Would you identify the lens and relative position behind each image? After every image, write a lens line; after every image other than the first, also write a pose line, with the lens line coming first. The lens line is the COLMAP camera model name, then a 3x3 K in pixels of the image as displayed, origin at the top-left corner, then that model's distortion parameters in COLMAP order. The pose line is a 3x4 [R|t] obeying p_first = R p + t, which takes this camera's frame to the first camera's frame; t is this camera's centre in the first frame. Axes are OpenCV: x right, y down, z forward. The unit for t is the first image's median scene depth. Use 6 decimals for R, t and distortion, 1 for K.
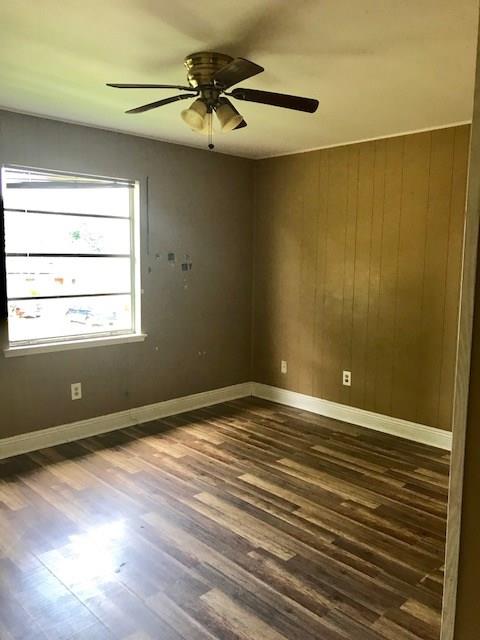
lens RADIAL K [[525.4, 0, 240.0], [0, 525.4, 320.0], [0, 0, 1]] dist [0.024059, 0.005377]
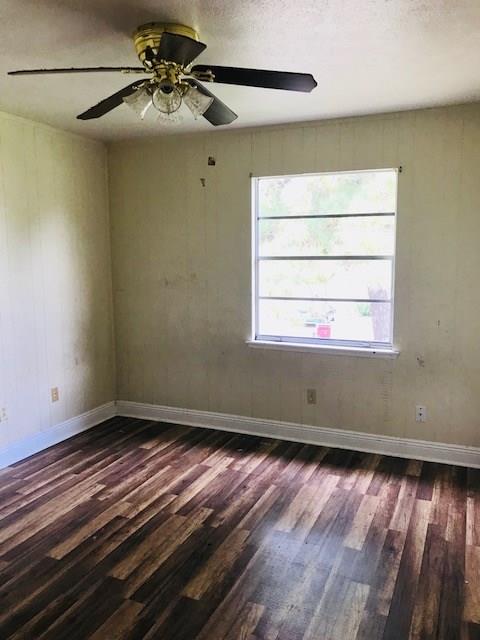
lens RADIAL K [[525.4, 0, 240.0], [0, 525.4, 320.0], [0, 0, 1]] dist [0.024059, 0.005377]
pose [[-0.380618, -0.133344, 0.915068, -1.181173], [0.116872, 0.974678, 0.190642, -0.162963], [-0.917317, 0.179508, -0.355396, 1.069508]]
